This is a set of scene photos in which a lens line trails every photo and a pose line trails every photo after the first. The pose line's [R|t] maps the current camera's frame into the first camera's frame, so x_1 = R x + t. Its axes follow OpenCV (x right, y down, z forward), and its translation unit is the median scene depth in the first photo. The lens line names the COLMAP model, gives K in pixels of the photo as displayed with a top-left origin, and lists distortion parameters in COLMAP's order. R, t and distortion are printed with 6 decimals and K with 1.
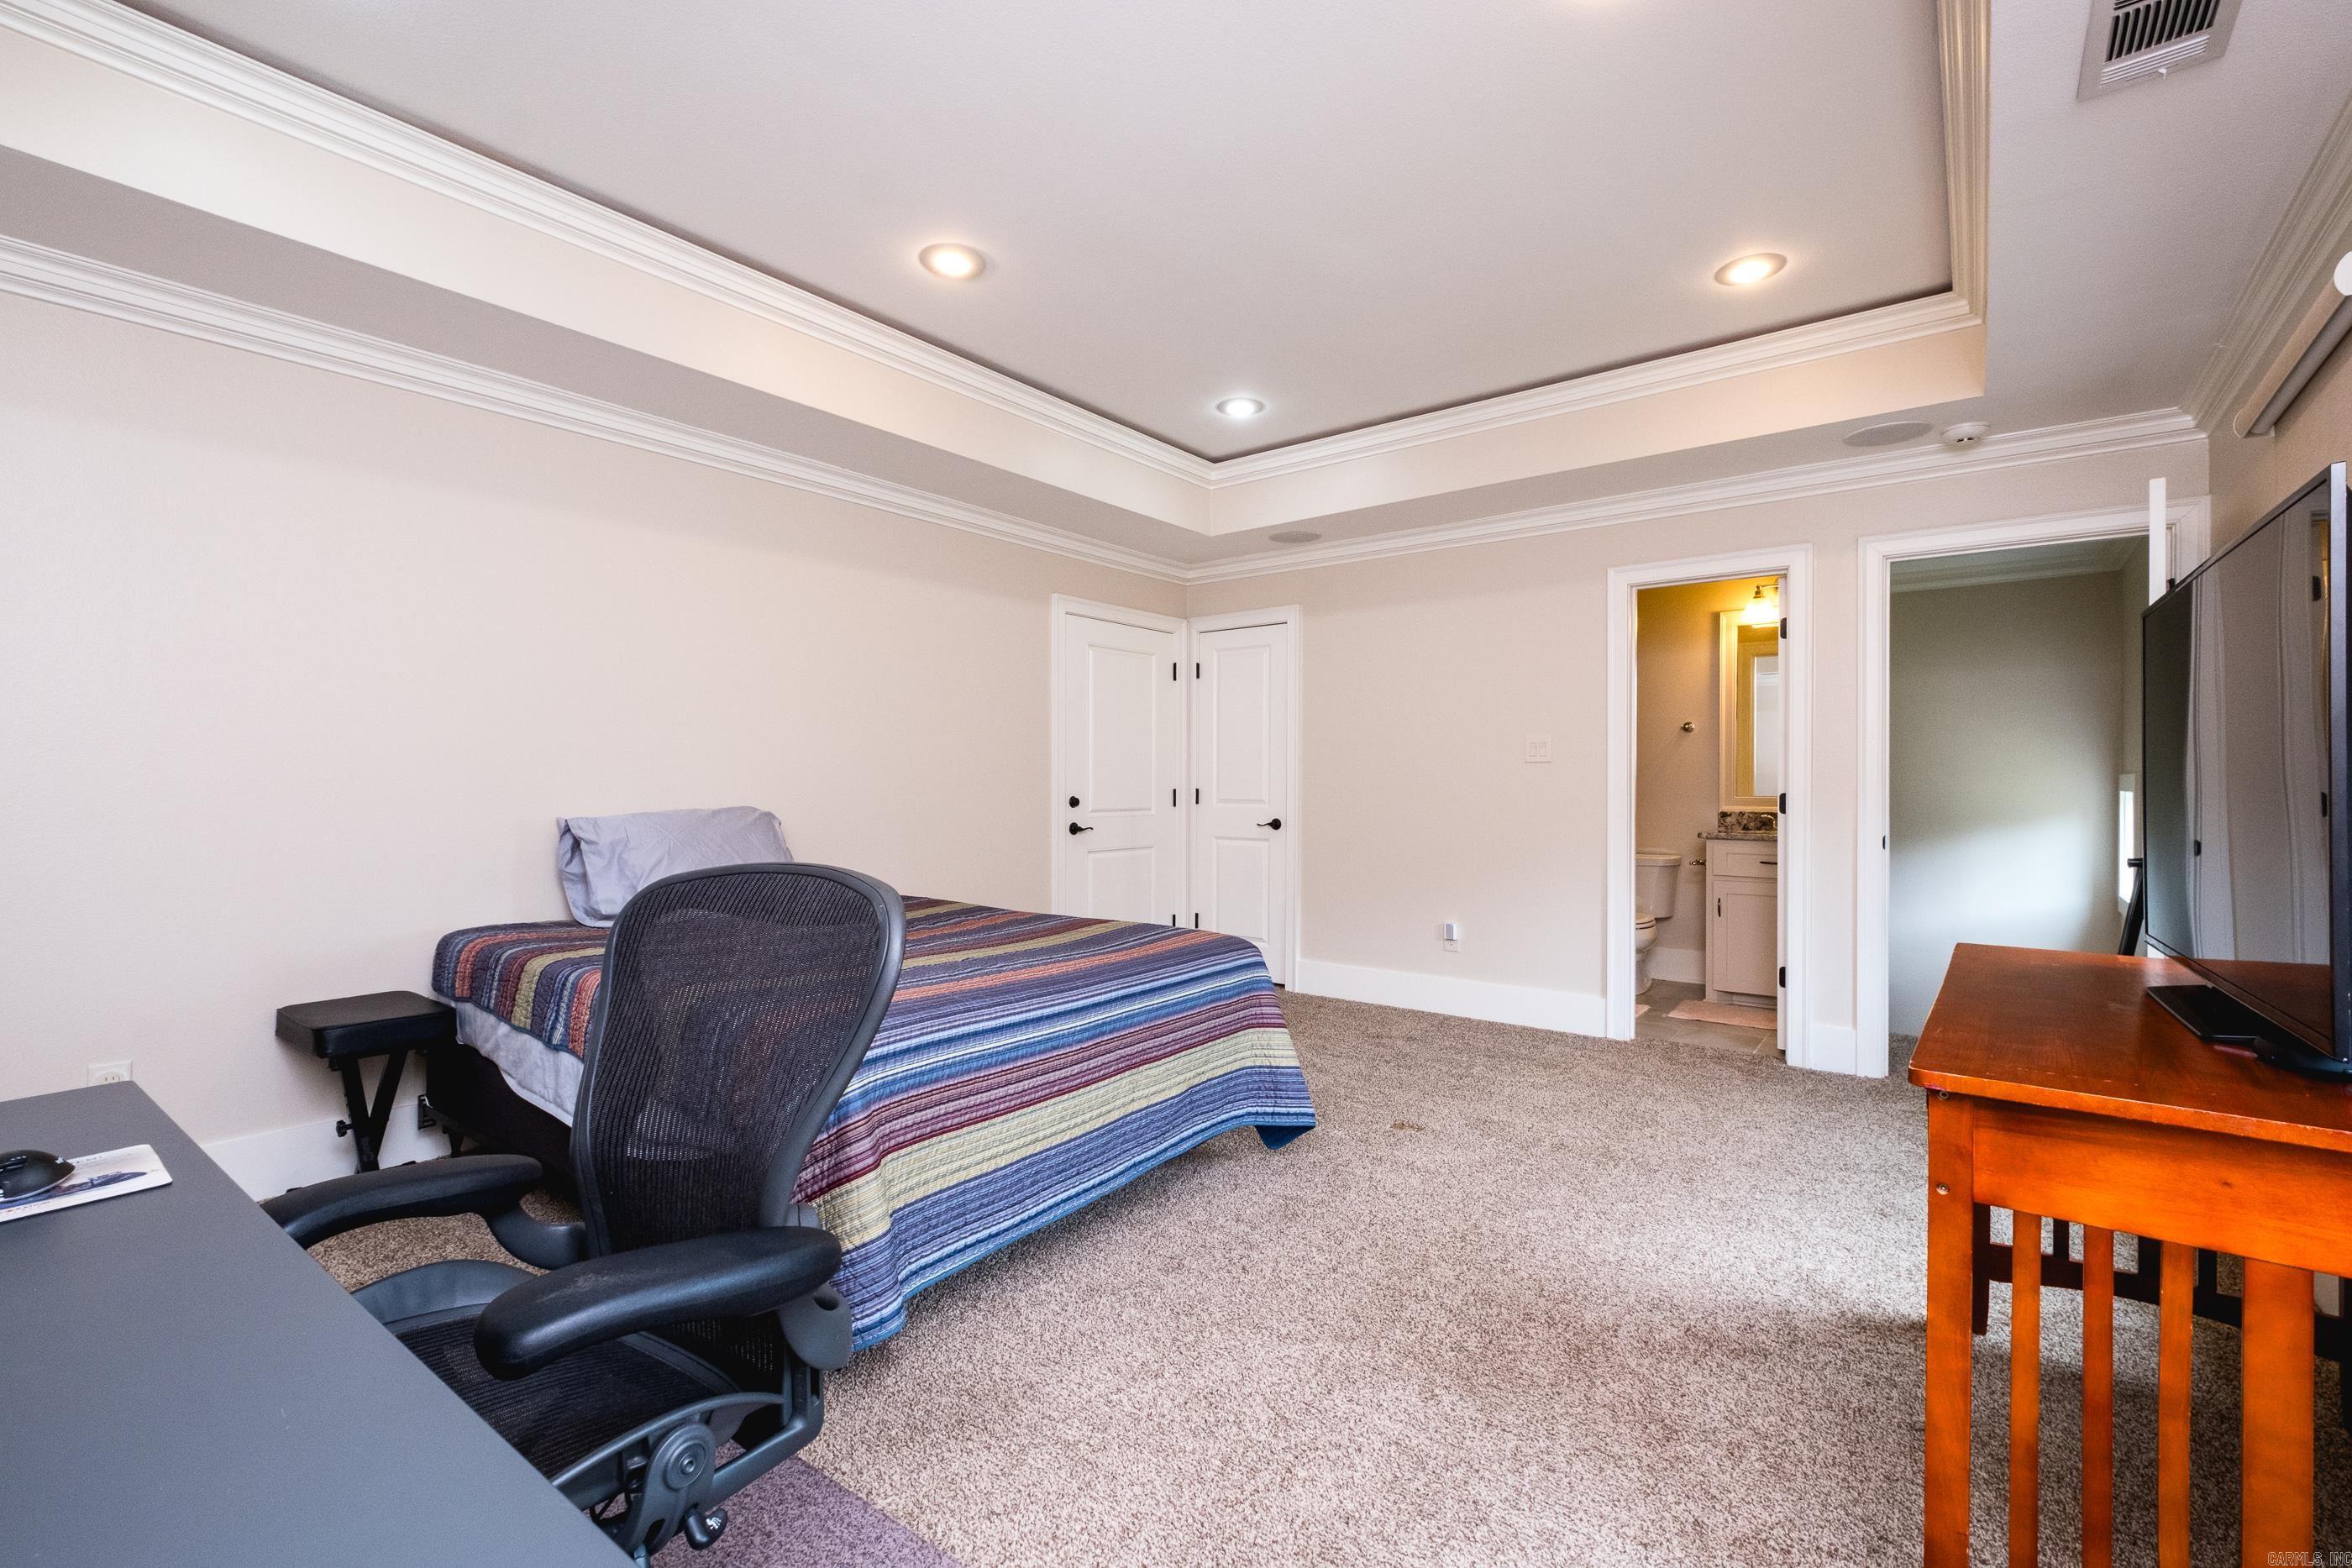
lens RADIAL K [[1021.0, 0, 1176.0], [0, 1021.0, 784.0], [0, 0, 1]] dist [-0.000942, -0.000215]
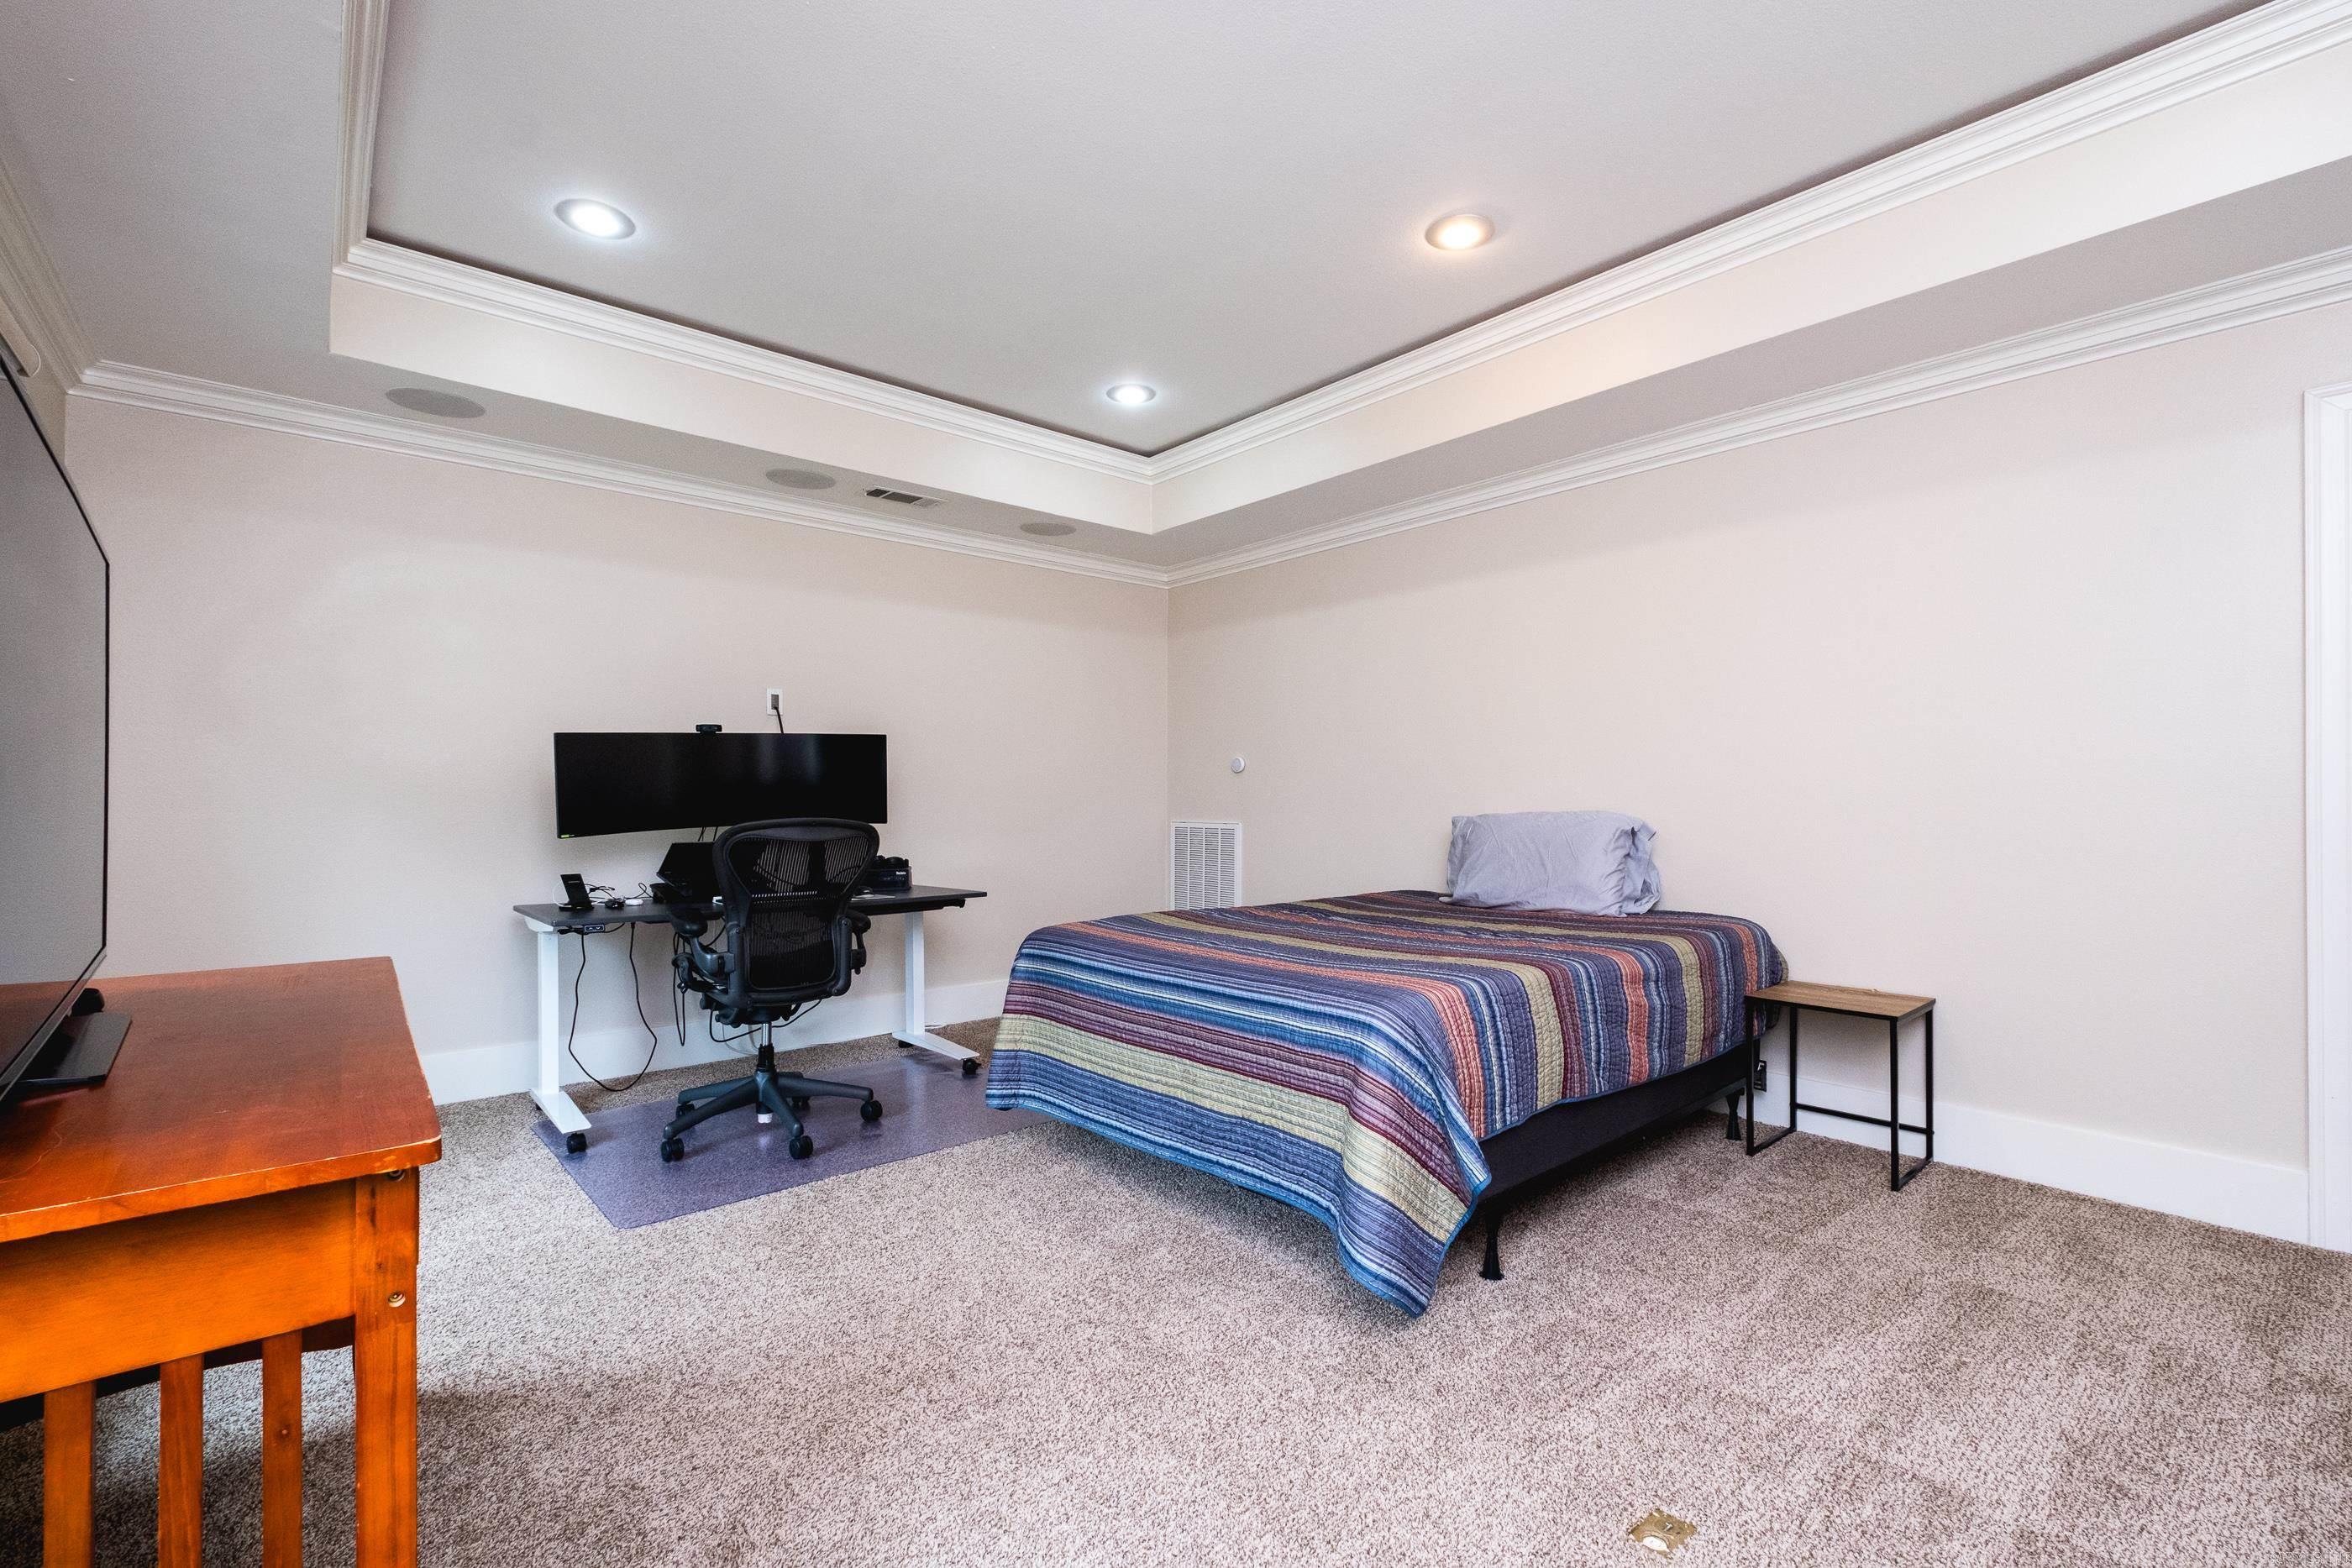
lens RADIAL K [[1021.0, 0, 1176.0], [0, 1021.0, 784.0], [0, 0, 1]] dist [-0.000942, -0.000215]
pose [[-0.196119, -0.013205, -0.980491, 1.082379], [0.001823, 0.999903, -0.013832, 0.015942], [0.980578, -0.004500, -0.196076, 1.321292]]
